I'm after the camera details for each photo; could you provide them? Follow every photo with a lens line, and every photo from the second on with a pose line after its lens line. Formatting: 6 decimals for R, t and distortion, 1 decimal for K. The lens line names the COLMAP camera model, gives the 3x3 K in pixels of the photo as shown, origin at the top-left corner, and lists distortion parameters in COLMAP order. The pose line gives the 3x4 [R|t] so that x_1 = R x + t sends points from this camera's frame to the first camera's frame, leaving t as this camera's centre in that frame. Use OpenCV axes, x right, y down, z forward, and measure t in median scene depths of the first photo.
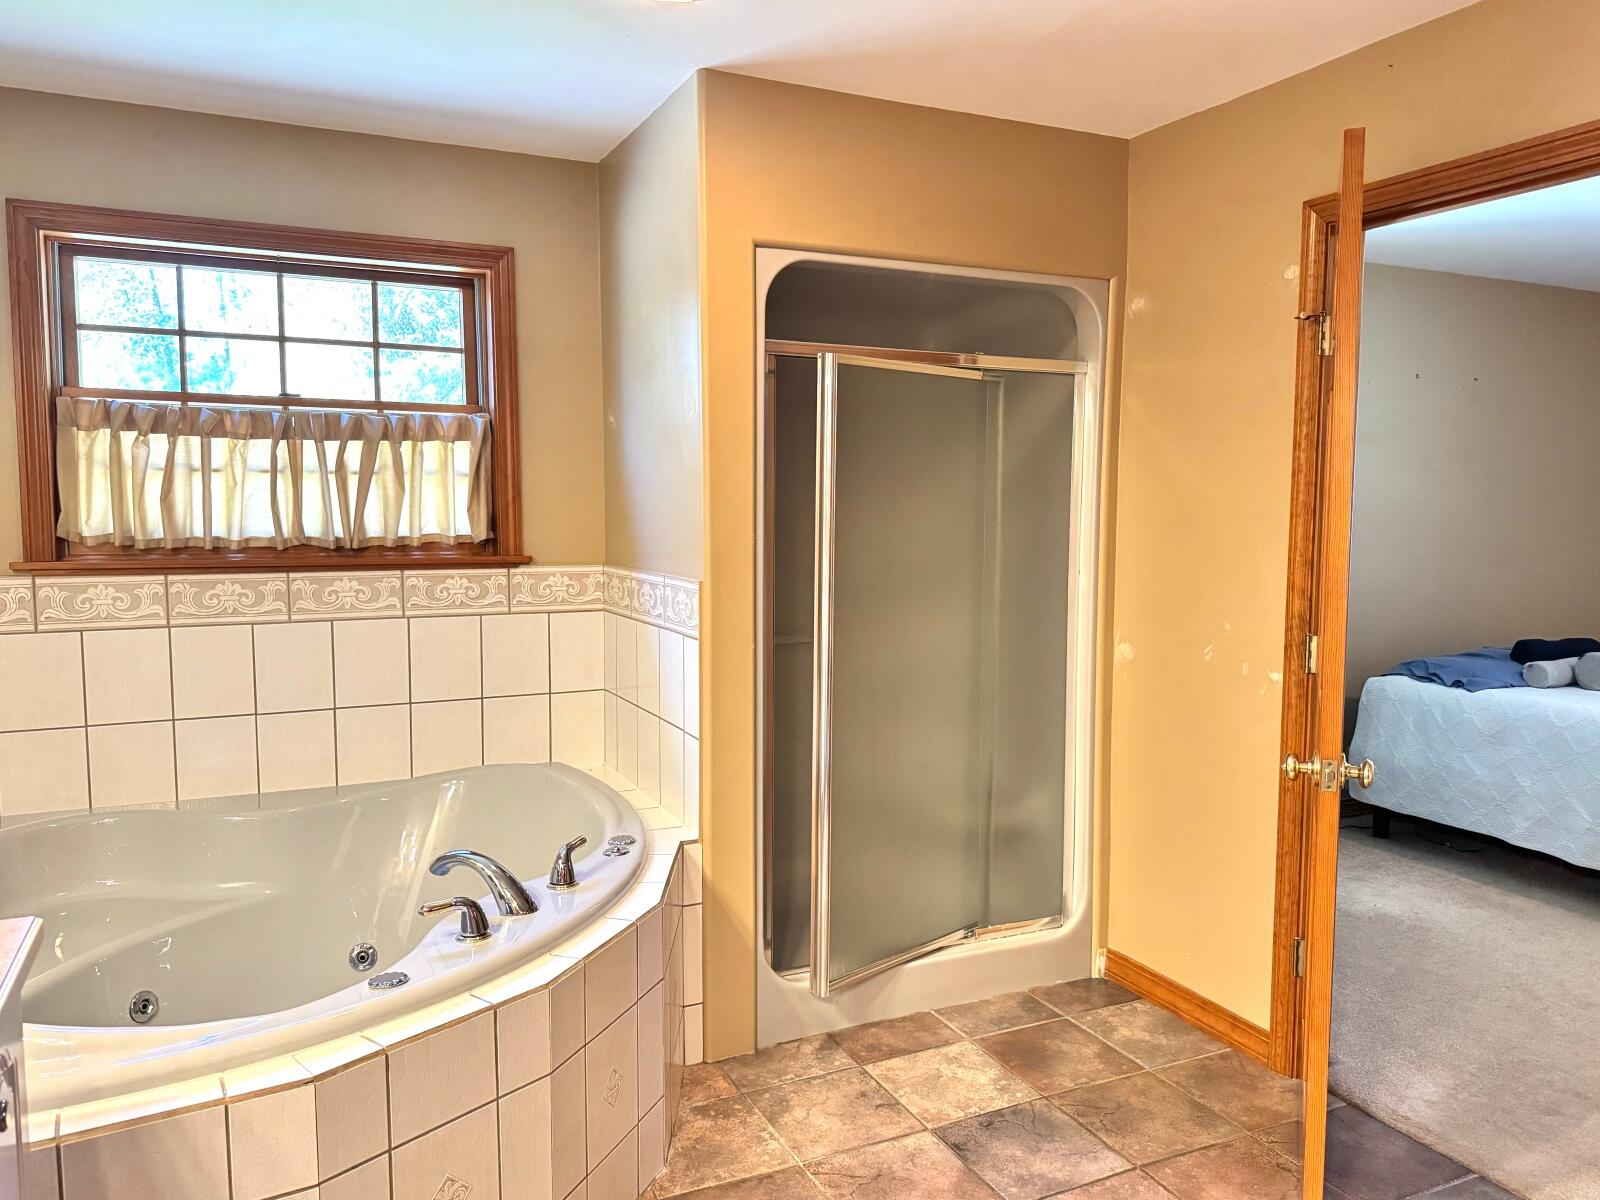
lens RADIAL K [[1143.0, 0, 799.5], [0, 1143.0, 606.1], [0, 0, 1]] dist [0.103623, -0.148507]
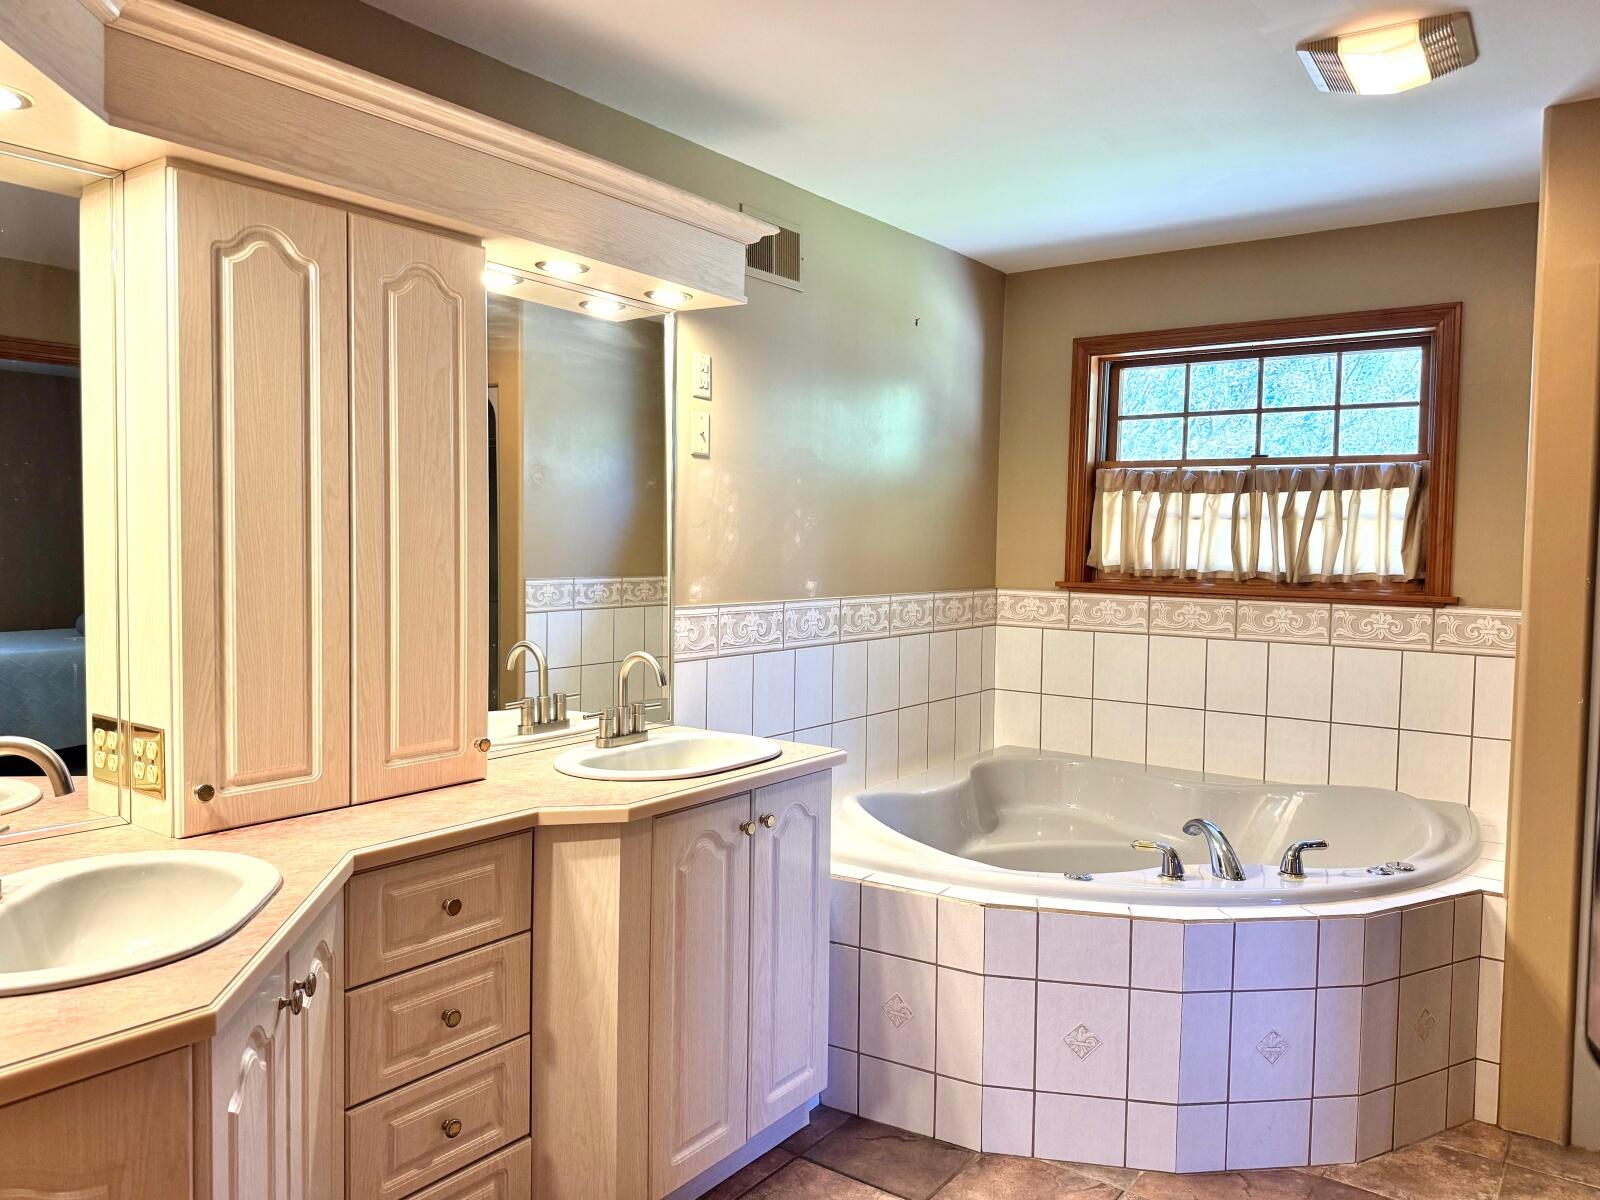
lens RADIAL K [[1152.5, 0, 800.0], [0, 1152.5, 600.0], [0, 0, 1]] dist [0.078099, -0.115842]
pose [[0.476077, 0.052261, -0.877850, 0.430376], [-0.091257, 0.995779, 0.009791, 0.001832], [0.874656, 0.075449, 0.478836, -0.001481]]
